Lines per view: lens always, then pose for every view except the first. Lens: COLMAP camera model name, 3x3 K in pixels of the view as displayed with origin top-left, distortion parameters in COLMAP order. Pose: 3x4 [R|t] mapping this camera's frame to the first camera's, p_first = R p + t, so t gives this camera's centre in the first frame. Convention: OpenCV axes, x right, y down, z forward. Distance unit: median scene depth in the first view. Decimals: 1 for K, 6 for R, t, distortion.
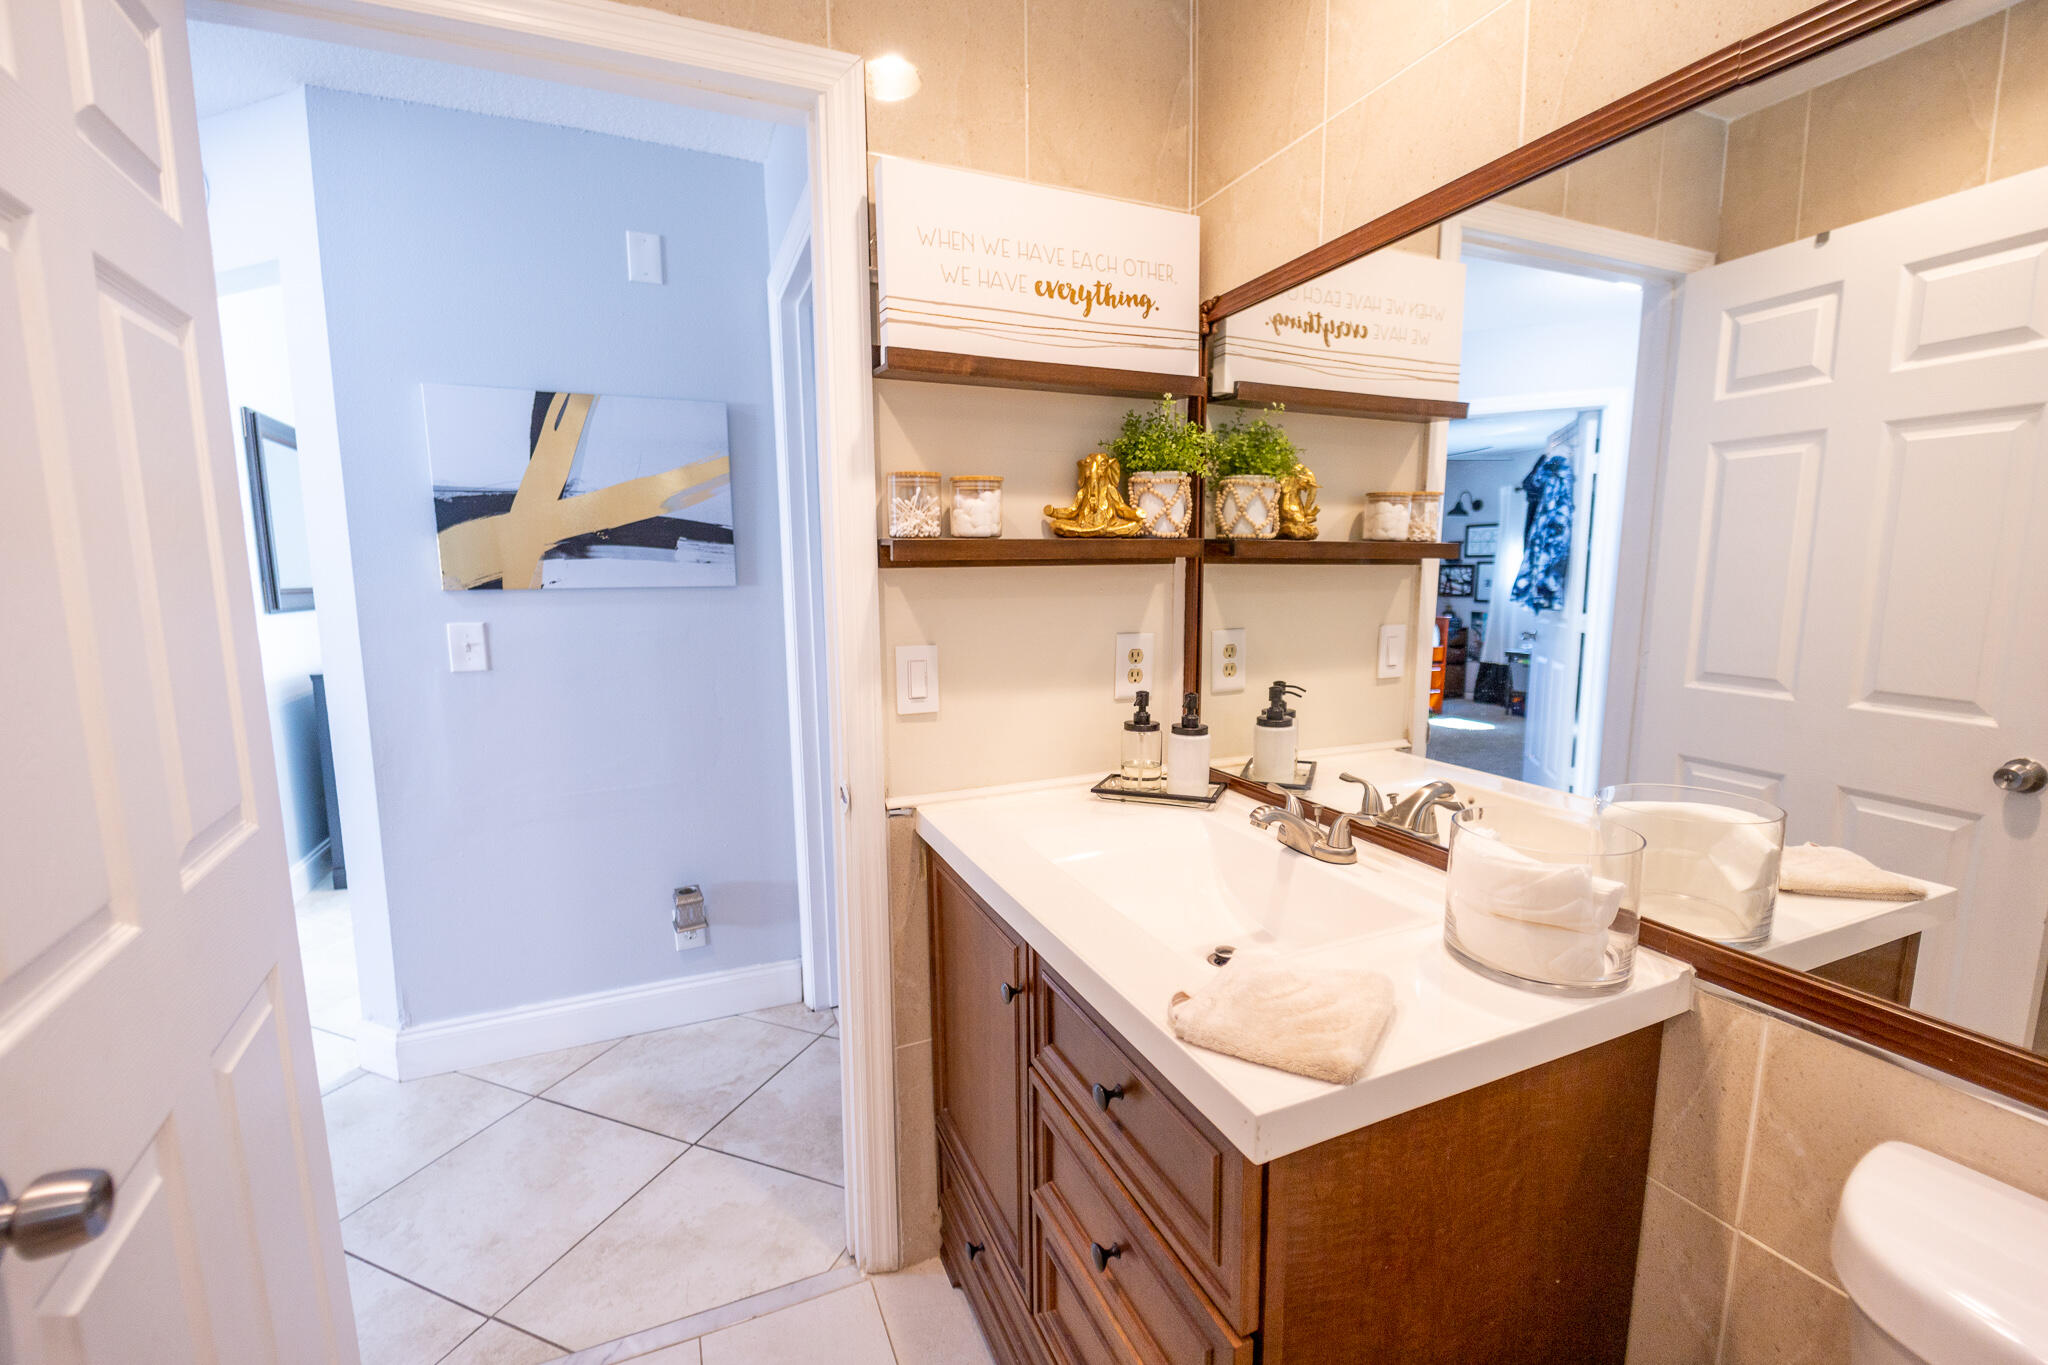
lens RADIAL K [[847.4, 0, 1024.0], [0, 847.4, 682.5], [0, 0, 1]] dist [0.001120, -0.000109]
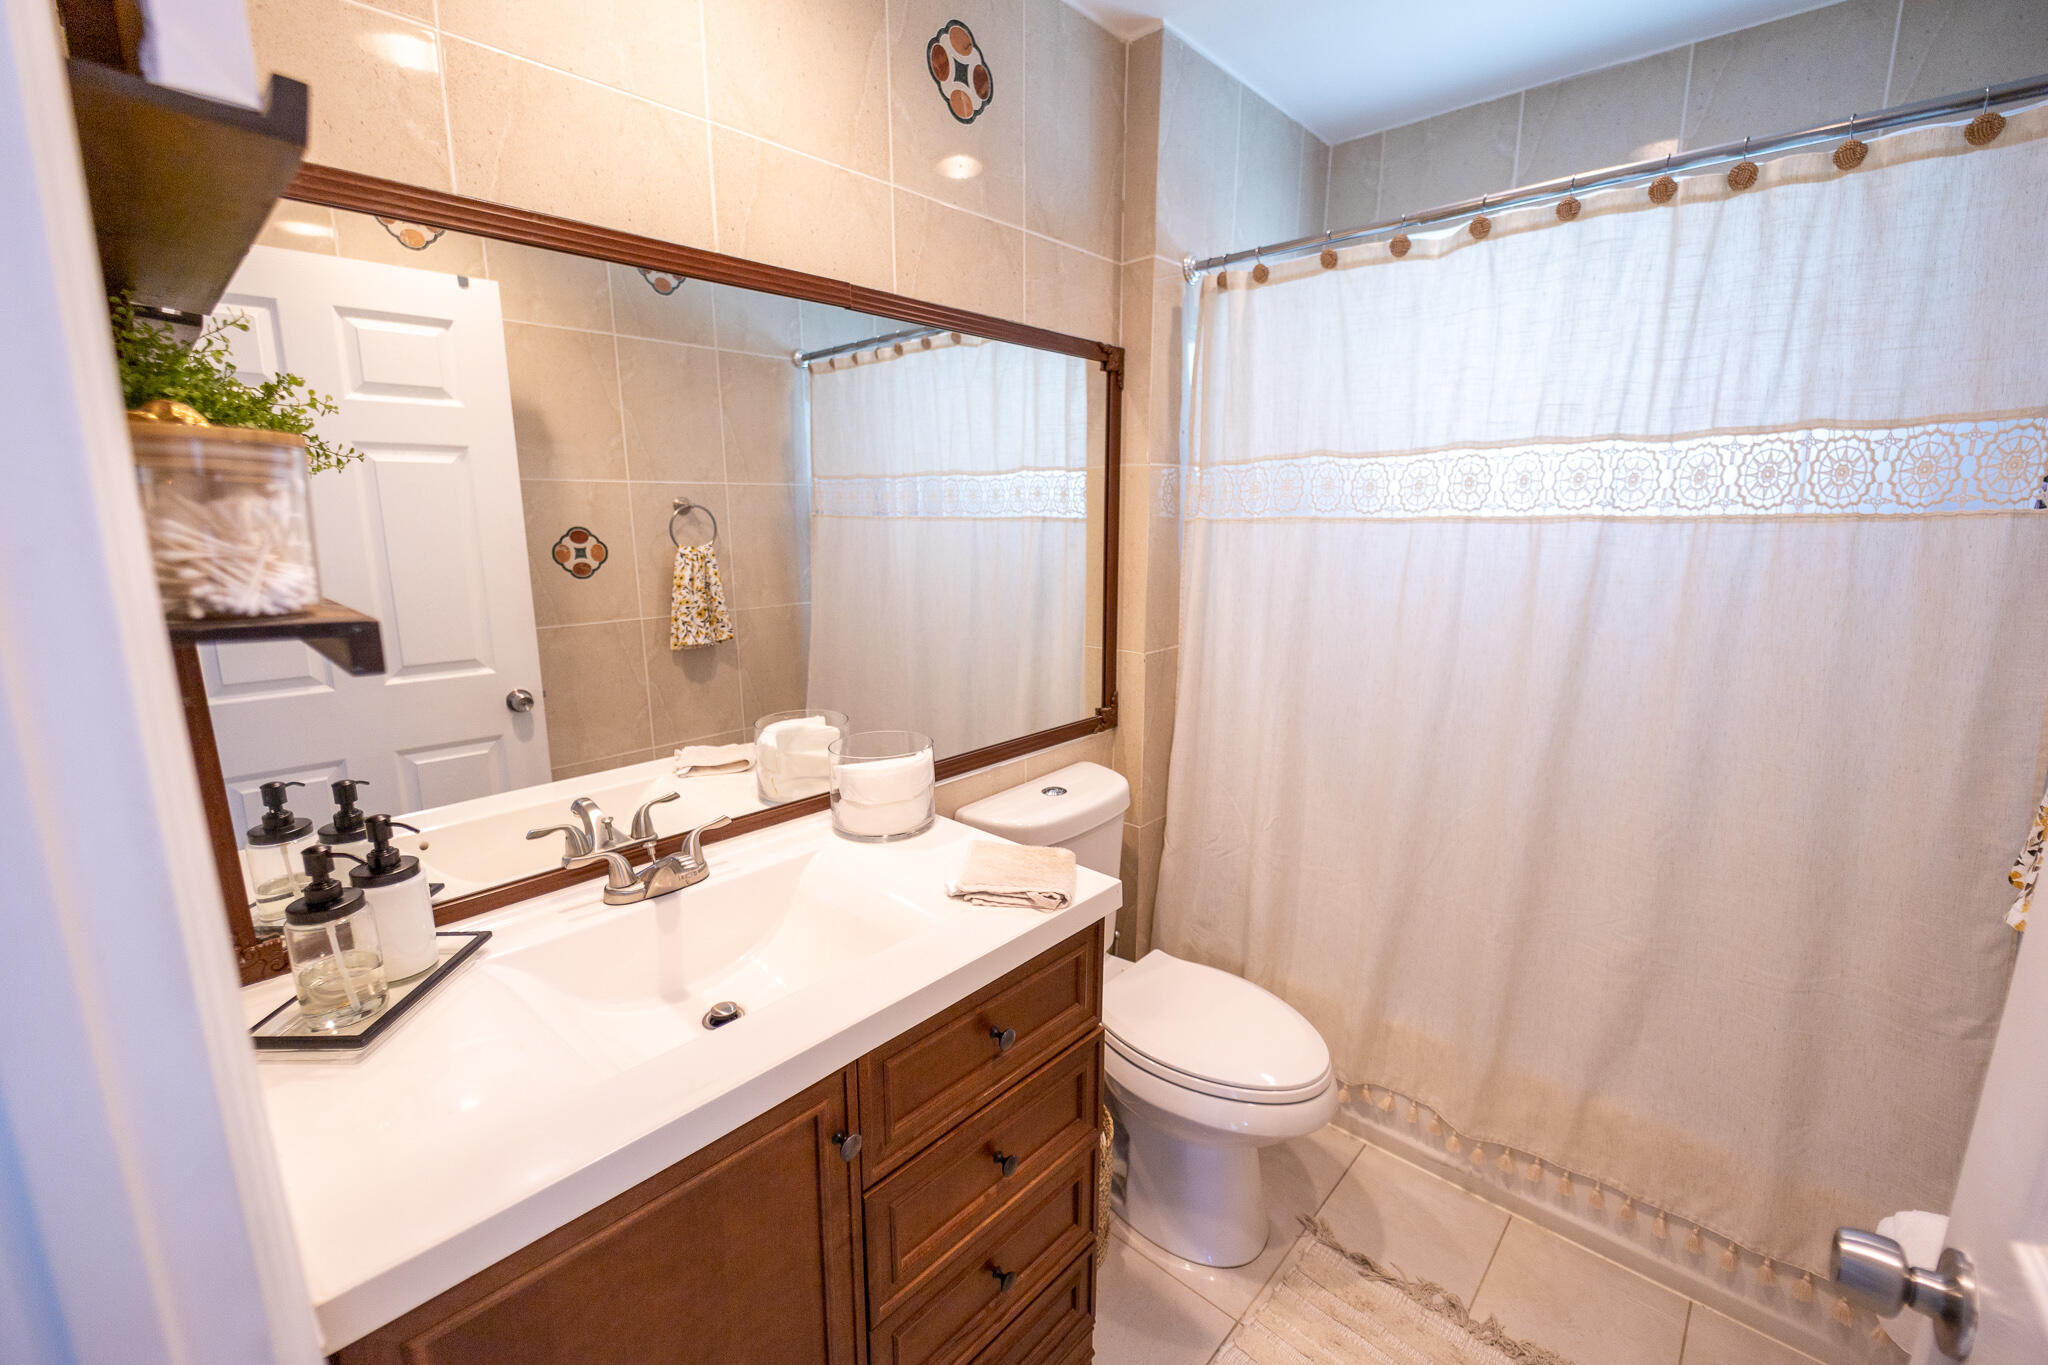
lens RADIAL K [[847.4, 0, 1024.0], [0, 847.4, 682.5], [0, 0, 1]] dist [0.001120, -0.000109]
pose [[-0.404450, -0.169000, 0.898810, -0.534859], [0.129099, 0.962388, 0.239047, -0.168173], [-0.905402, 0.212719, -0.367420, 0.759734]]
